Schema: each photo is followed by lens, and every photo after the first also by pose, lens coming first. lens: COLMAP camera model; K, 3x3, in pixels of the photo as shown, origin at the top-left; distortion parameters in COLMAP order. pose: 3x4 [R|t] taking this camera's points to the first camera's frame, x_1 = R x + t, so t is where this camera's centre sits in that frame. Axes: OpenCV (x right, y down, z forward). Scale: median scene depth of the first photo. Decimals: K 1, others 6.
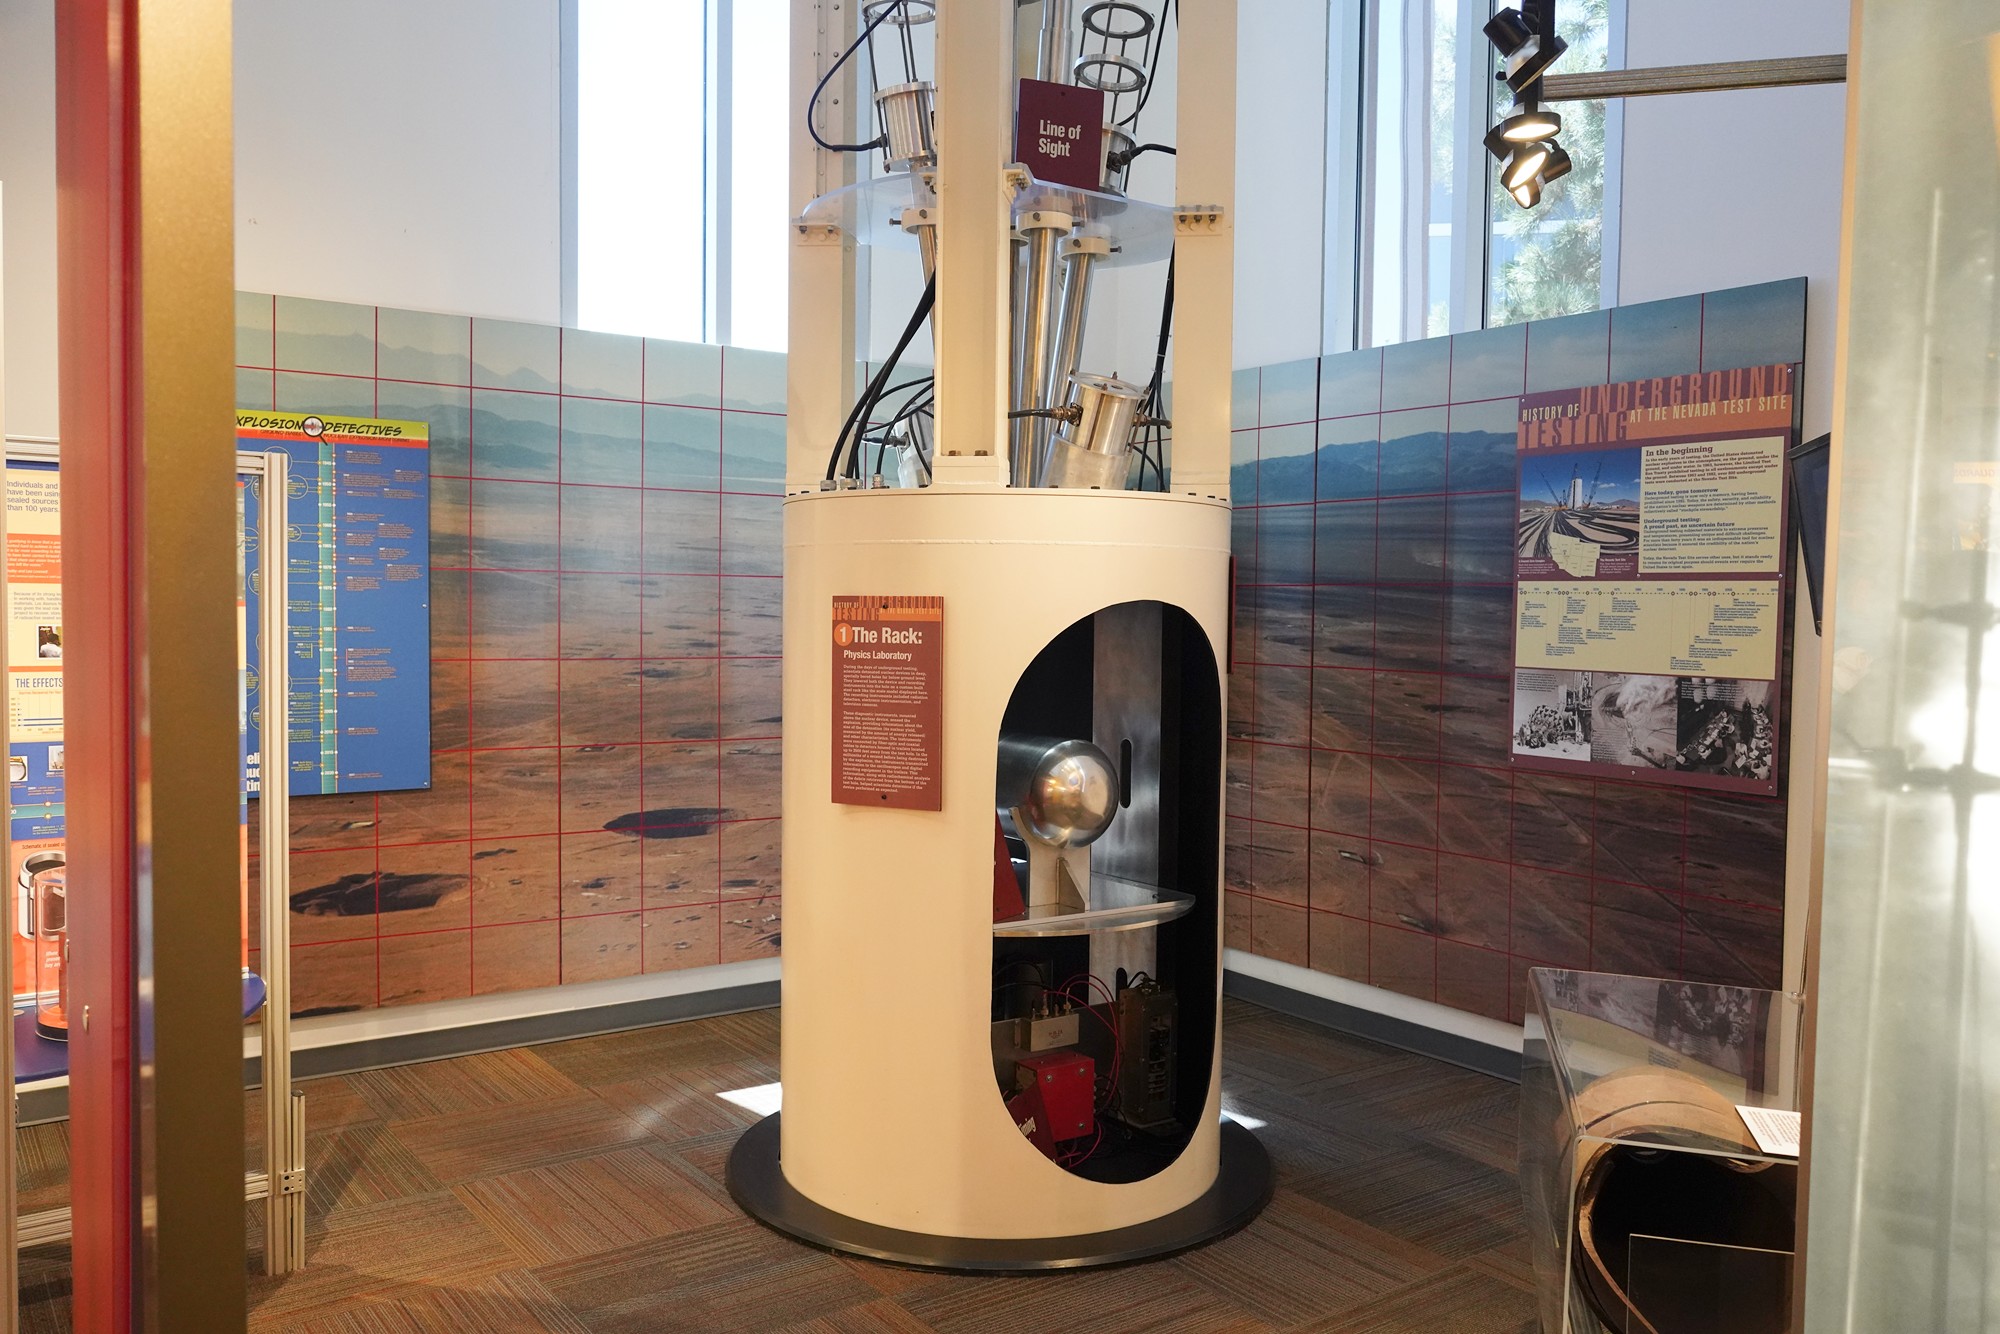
lens RADIAL K [[1566.9, 0, 1000.0], [0, 1566.9, 667.0], [0, 0, 1]] dist [-0.003391, 0.001860]
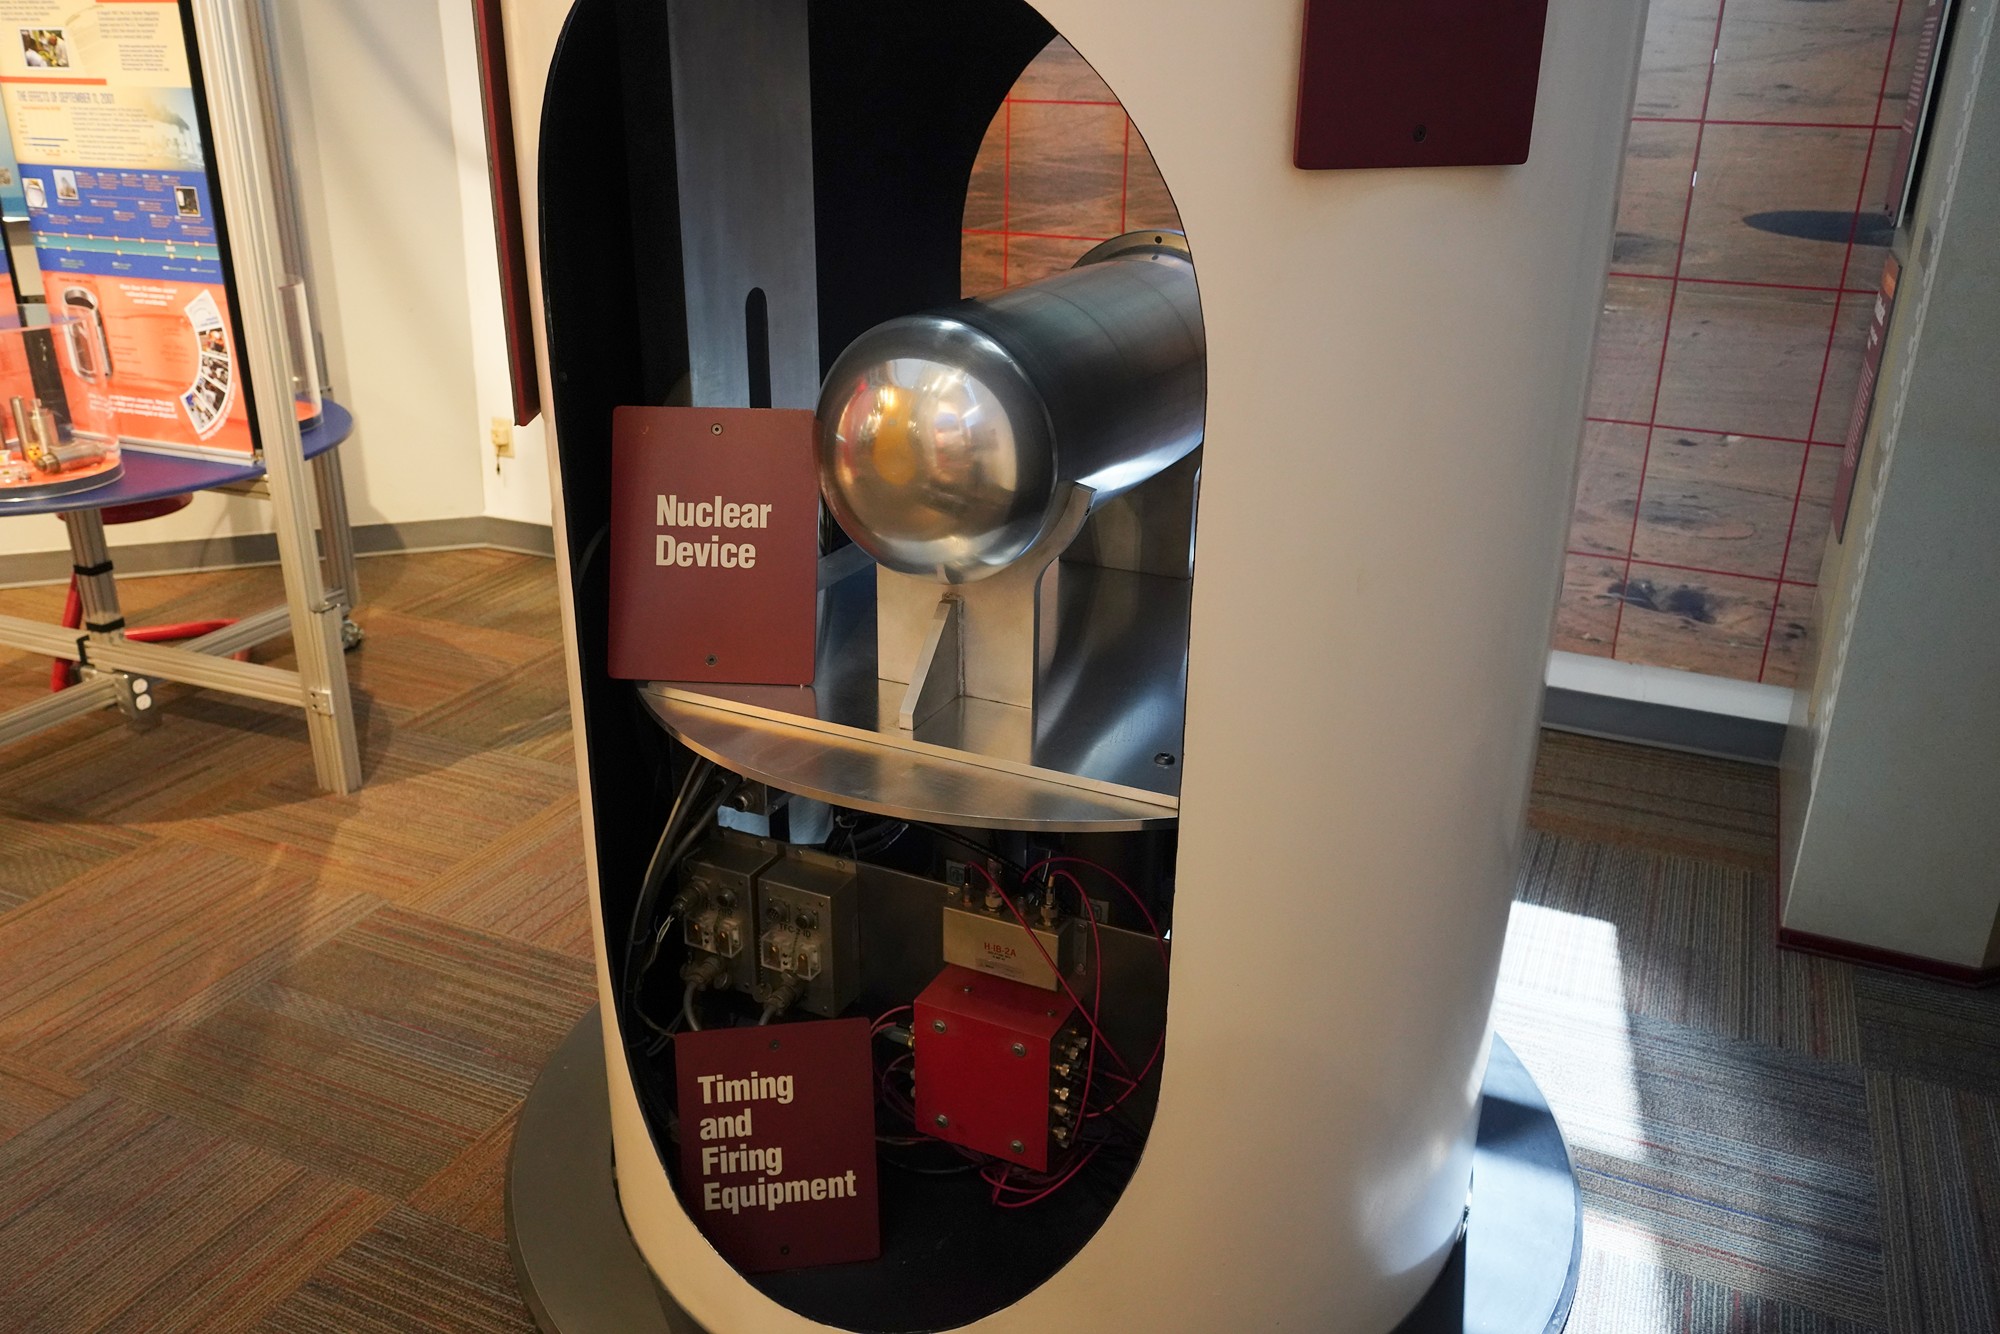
lens RADIAL K [[1566.9, 0, 1000.0], [0, 1566.9, 667.0], [0, 0, 1]] dist [-0.003391, 0.001860]
pose [[0.492825, 0.317793, -0.810019, 0.347694], [-0.037979, 0.937888, 0.344853, -0.009477], [0.869299, -0.139188, 0.474284, 0.697020]]
